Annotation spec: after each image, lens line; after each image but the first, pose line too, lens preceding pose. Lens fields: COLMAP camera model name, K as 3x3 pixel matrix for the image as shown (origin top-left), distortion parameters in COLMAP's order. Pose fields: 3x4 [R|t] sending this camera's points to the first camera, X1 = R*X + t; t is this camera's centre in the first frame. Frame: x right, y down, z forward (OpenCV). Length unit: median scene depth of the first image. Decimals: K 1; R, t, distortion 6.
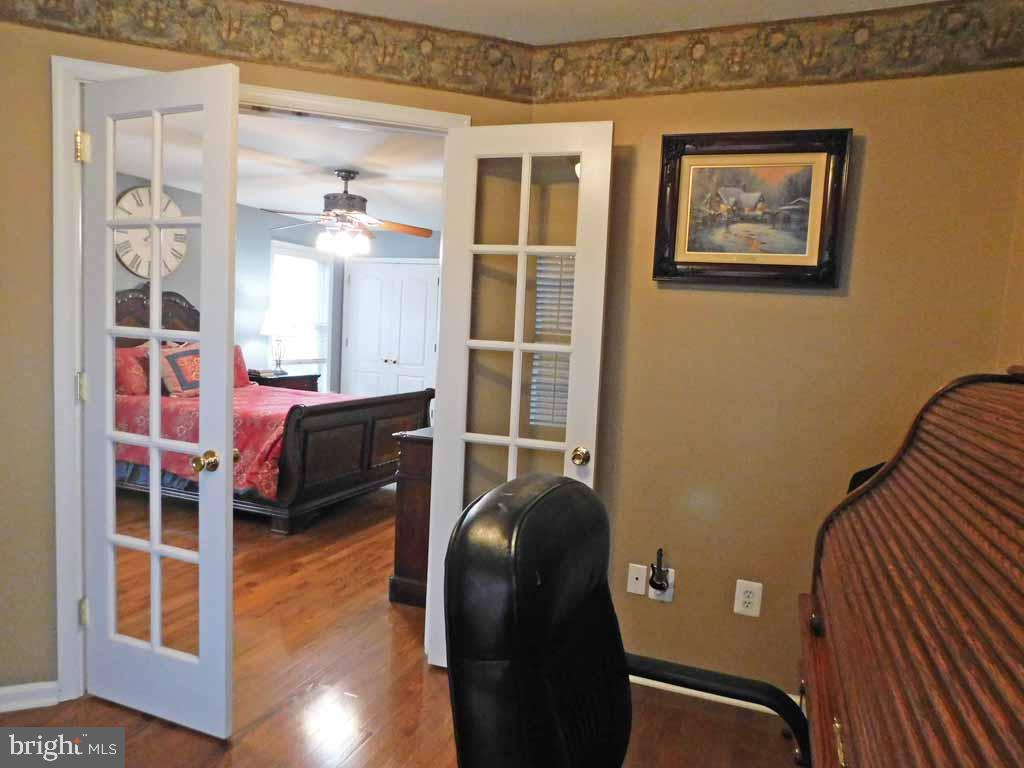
lens RADIAL K [[681.5, 0, 516.2], [0, 681.5, 382.4], [0, 0, 1]] dist [-0.062839, 0.045089]
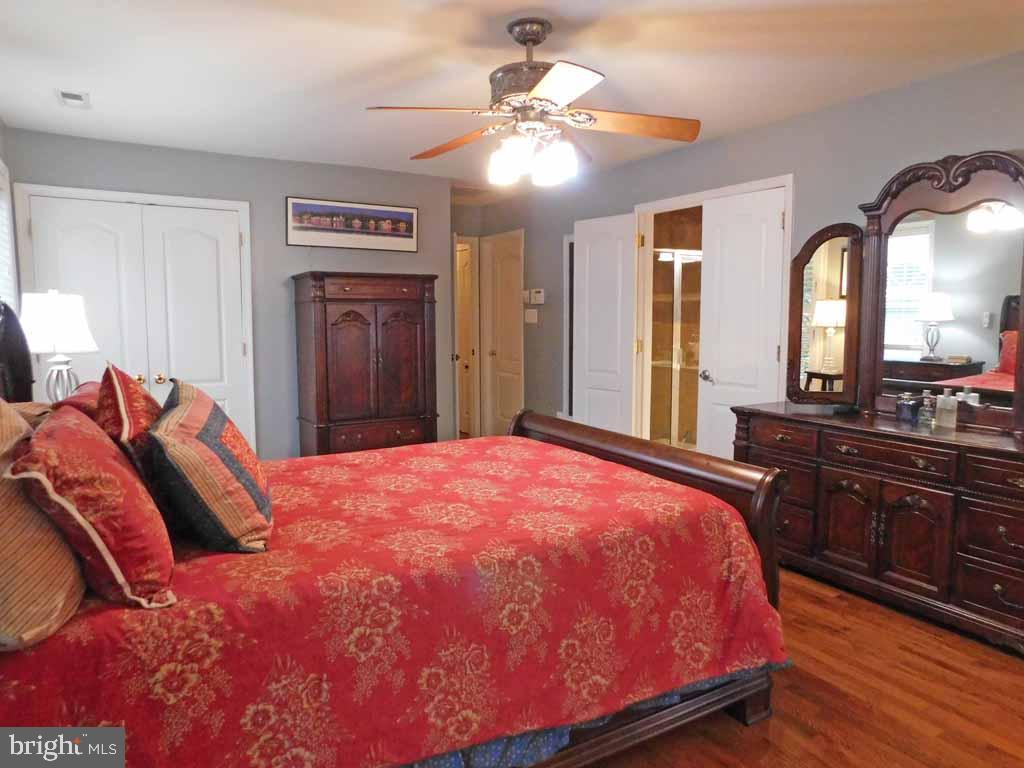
lens RADIAL K [[681.5, 0, 513.5], [0, 681.5, 384.7], [0, 0, 1]] dist [-0.062839, 0.045089]
pose [[0.608219, -0.129658, 0.783108, -0.708217], [0.091563, 0.991444, 0.093037, -0.084076], [-0.788471, 0.015117, 0.614886, 0.697318]]
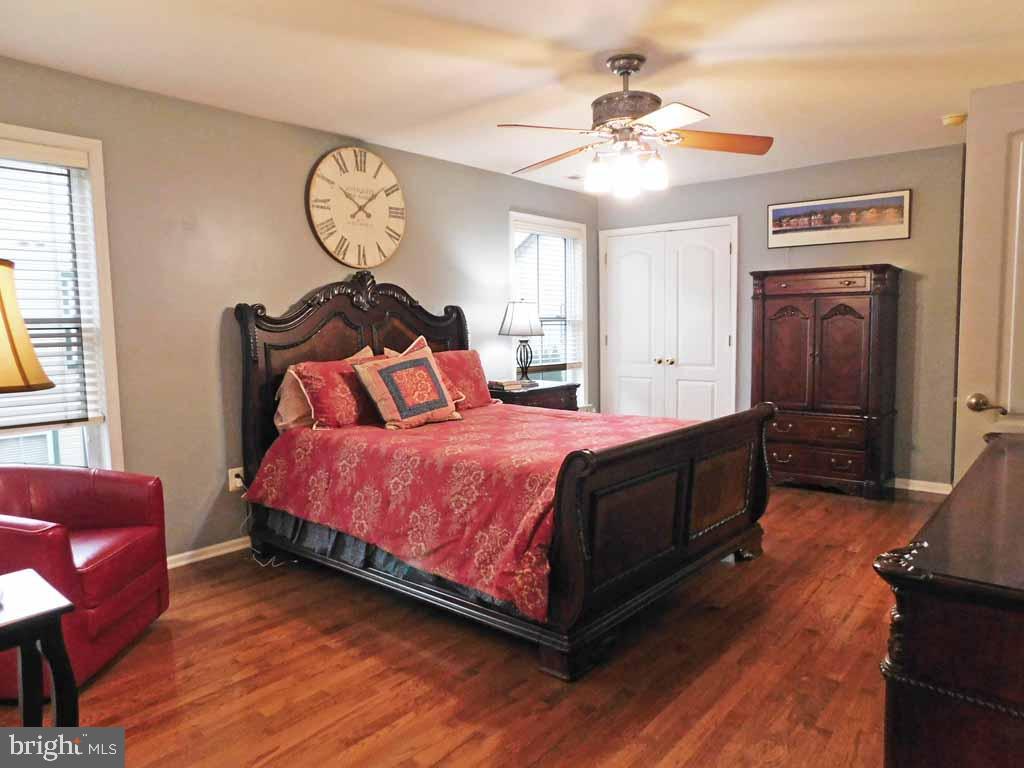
lens RADIAL K [[681.5, 0, 515.0], [0, 681.5, 384.8], [0, 0, 1]] dist [-0.062839, 0.045089]
pose [[0.943281, -0.038190, -0.329790, -0.156510], [0.039622, 0.999212, -0.002381, -0.016951], [0.329621, -0.010821, 0.944051, 0.386266]]
